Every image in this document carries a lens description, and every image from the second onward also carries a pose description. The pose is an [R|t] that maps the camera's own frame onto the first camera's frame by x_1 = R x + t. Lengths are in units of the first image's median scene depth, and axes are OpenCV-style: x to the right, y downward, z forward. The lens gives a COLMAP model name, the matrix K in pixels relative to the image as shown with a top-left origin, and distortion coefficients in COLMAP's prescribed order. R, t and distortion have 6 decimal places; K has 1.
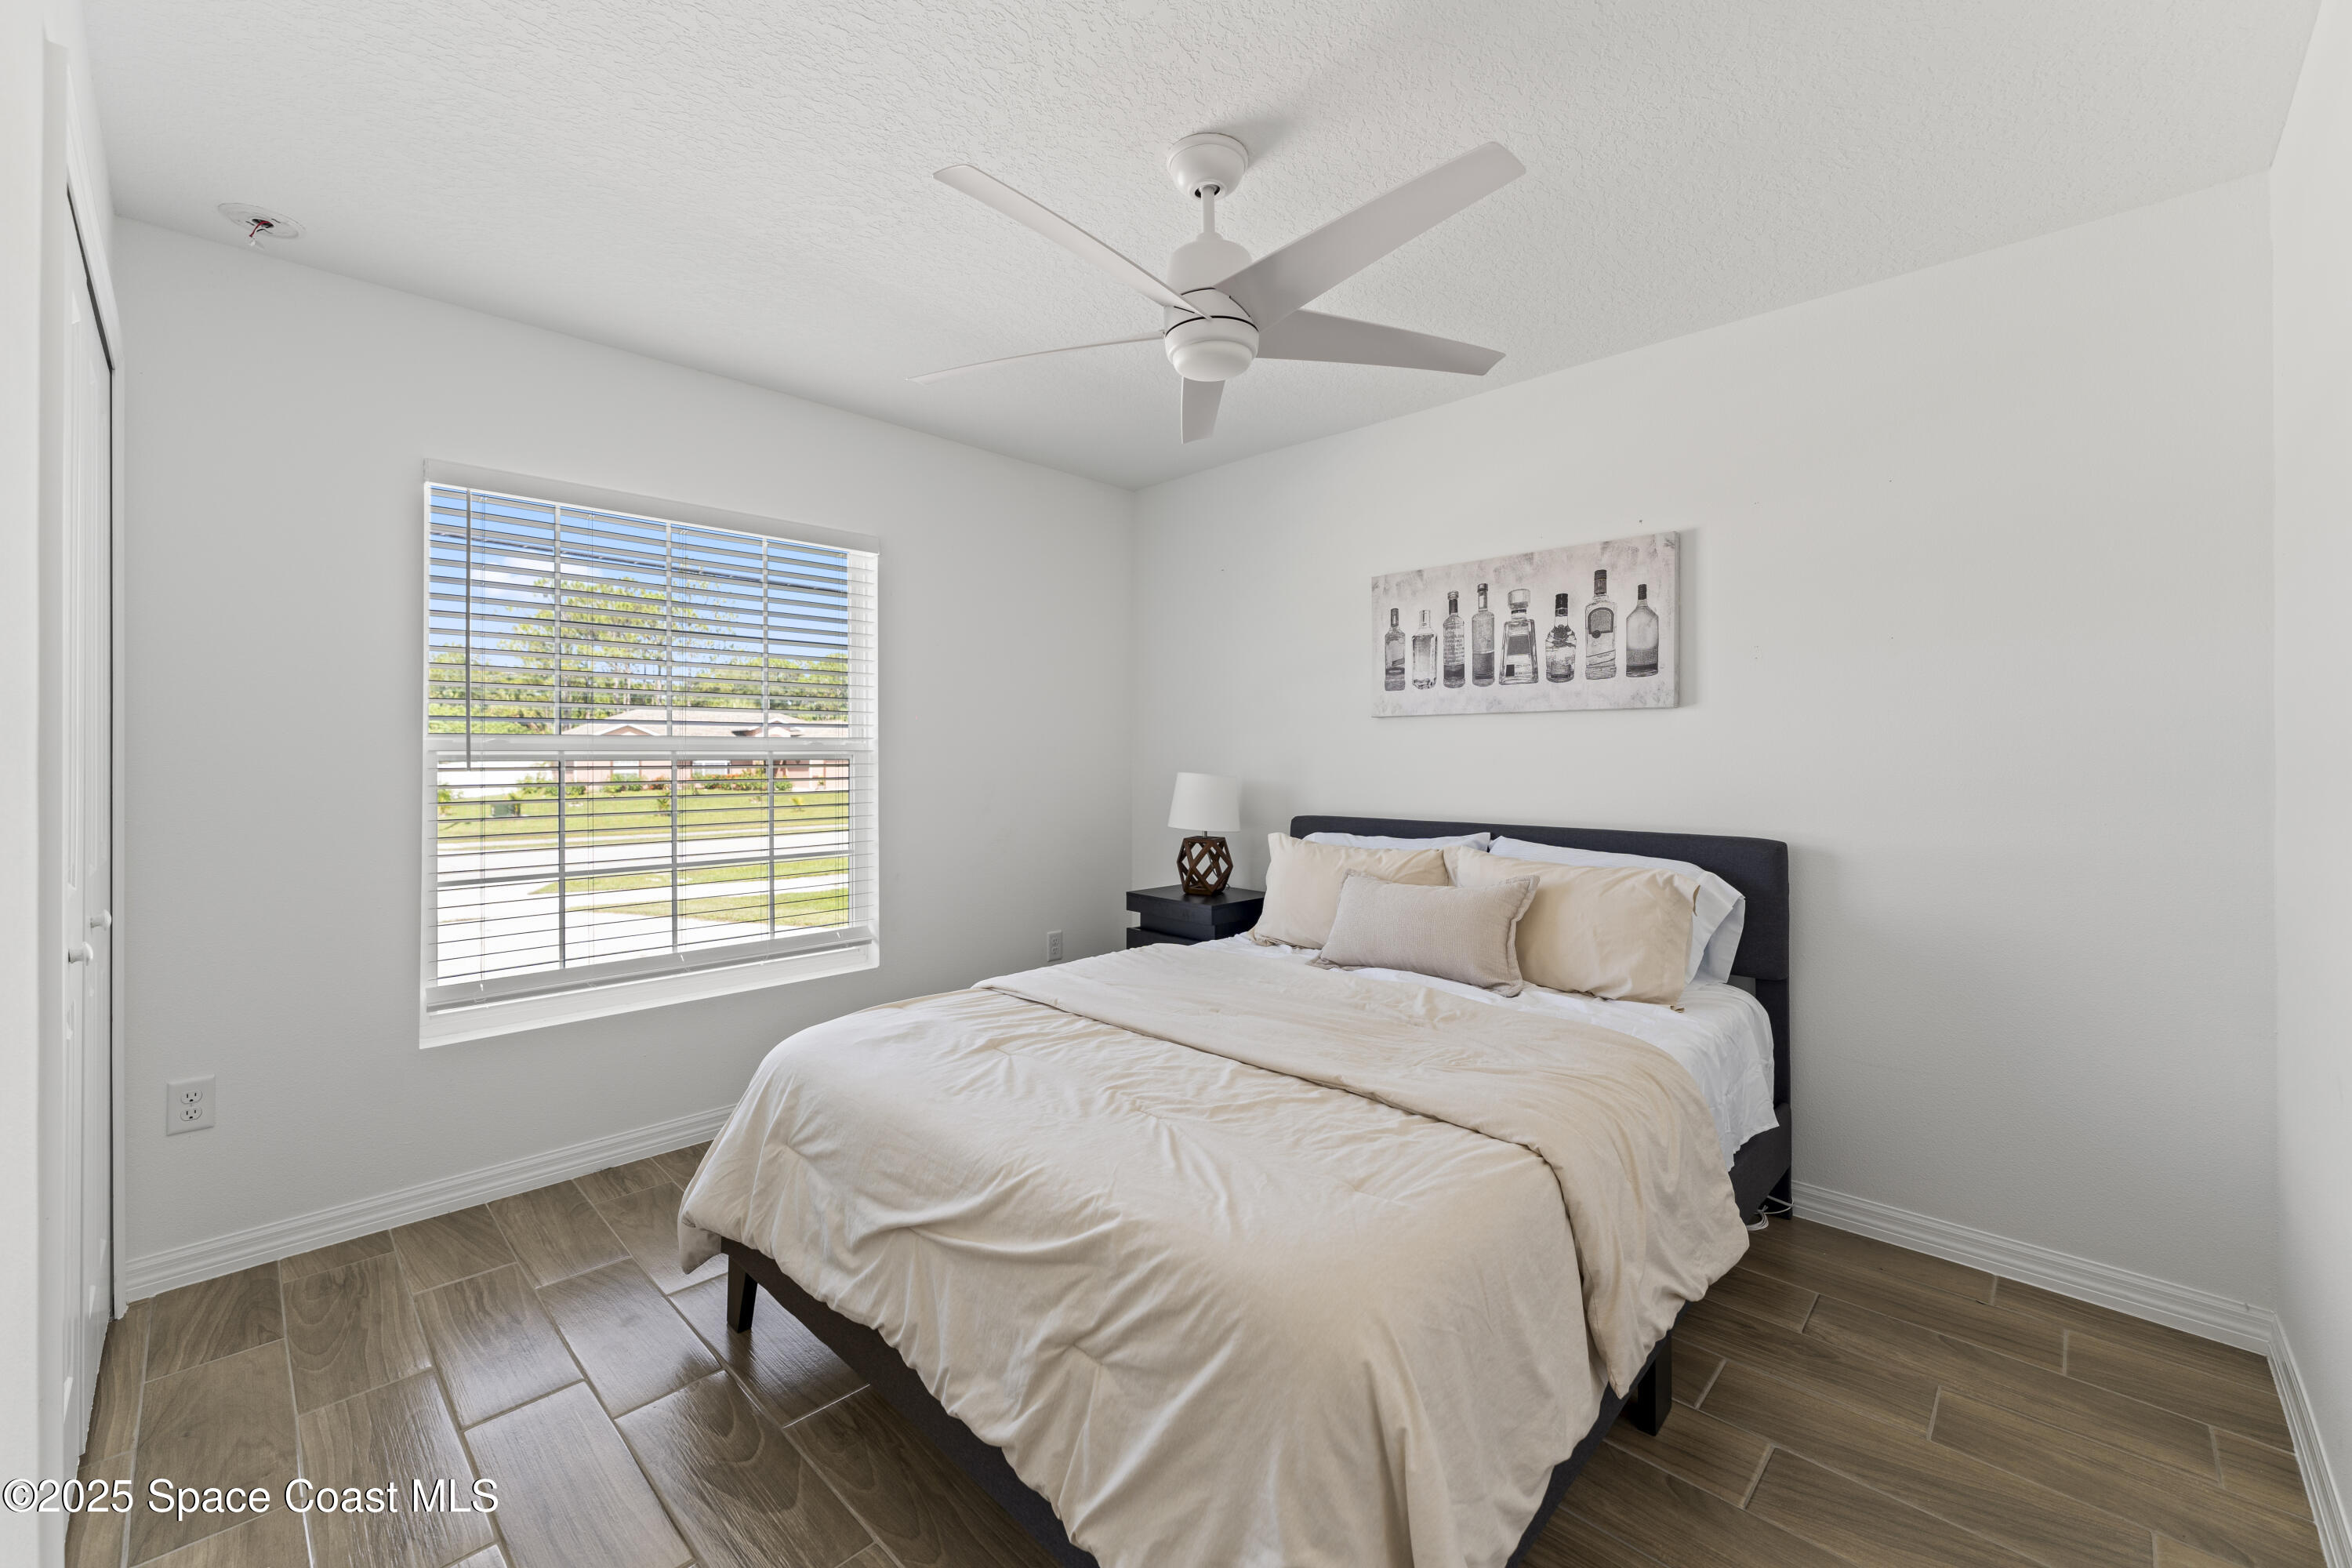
lens RADIAL K [[943.3, 0, 1170.9], [0, 943.3, 778.8], [0, 0, 1]] dist [0.000865, 0.000287]
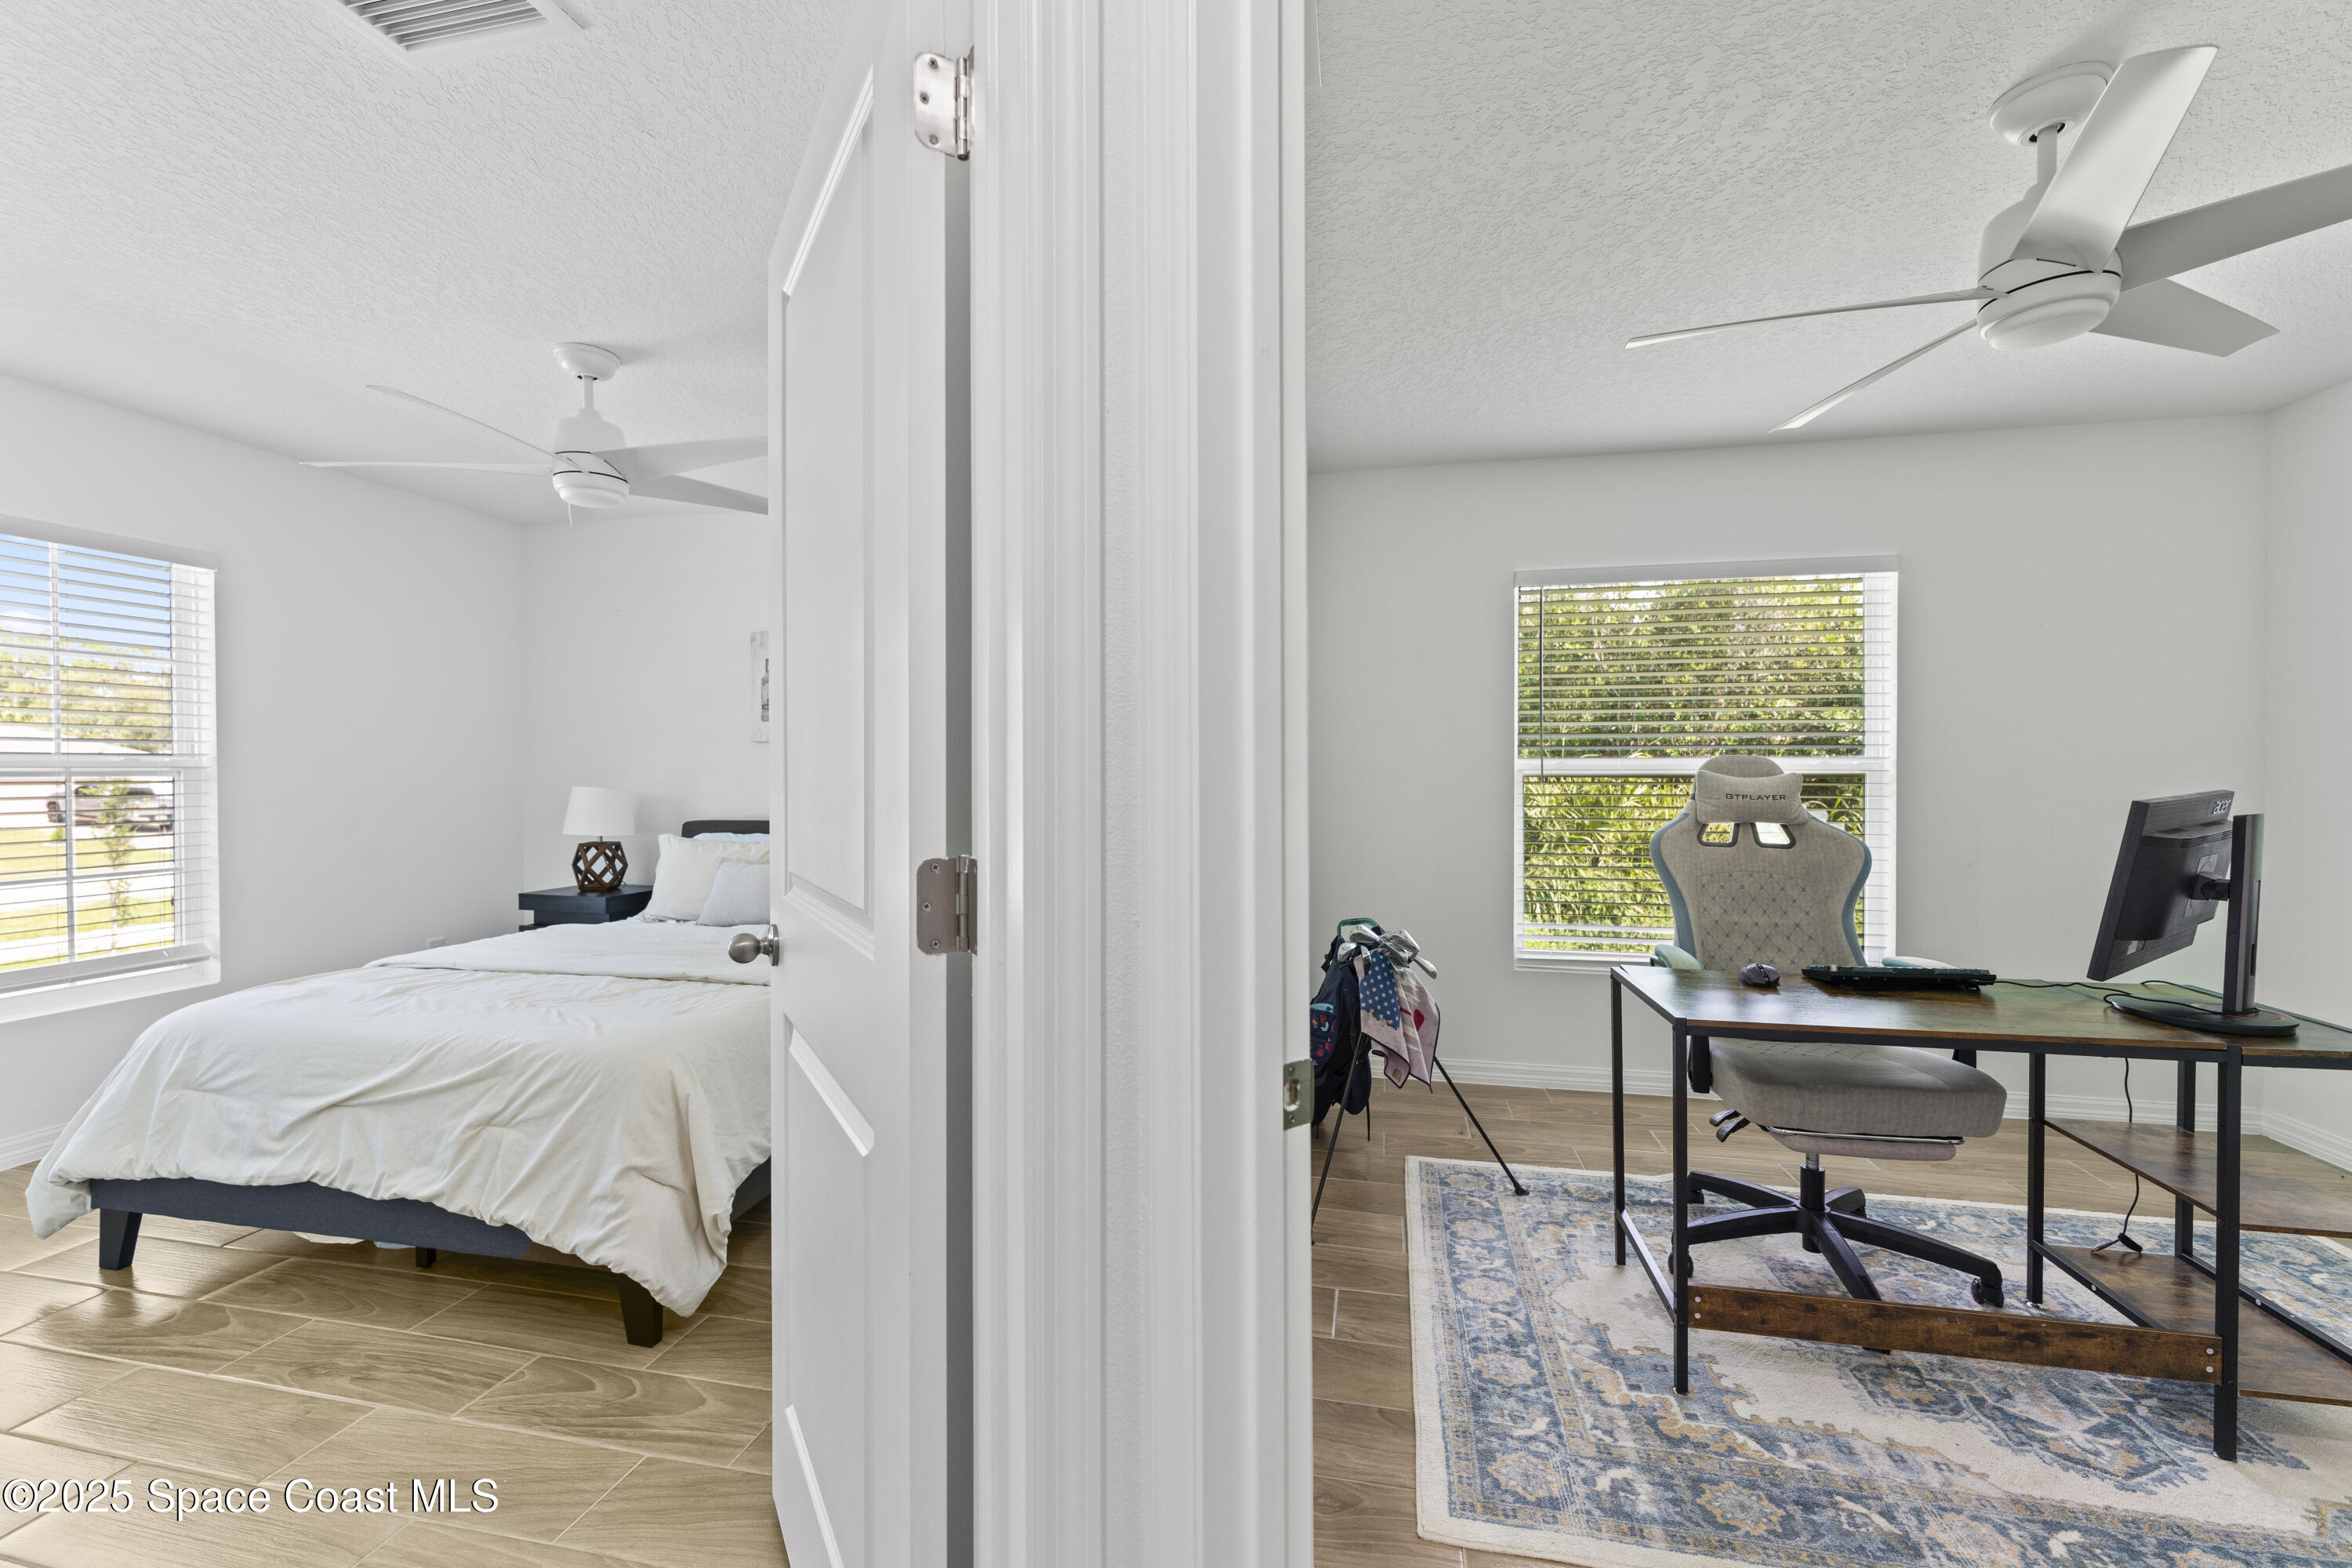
lens RADIAL K [[943.3, 0, 1170.9], [0, 943.3, 778.8], [0, 0, 1]] dist [0.000865, 0.000287]
pose [[0.845618, -0.005874, 0.533756, 0.019249], [0.014700, 0.999816, -0.012286, 0.016218], [-0.533586, 0.018236, 0.845549, -0.662224]]
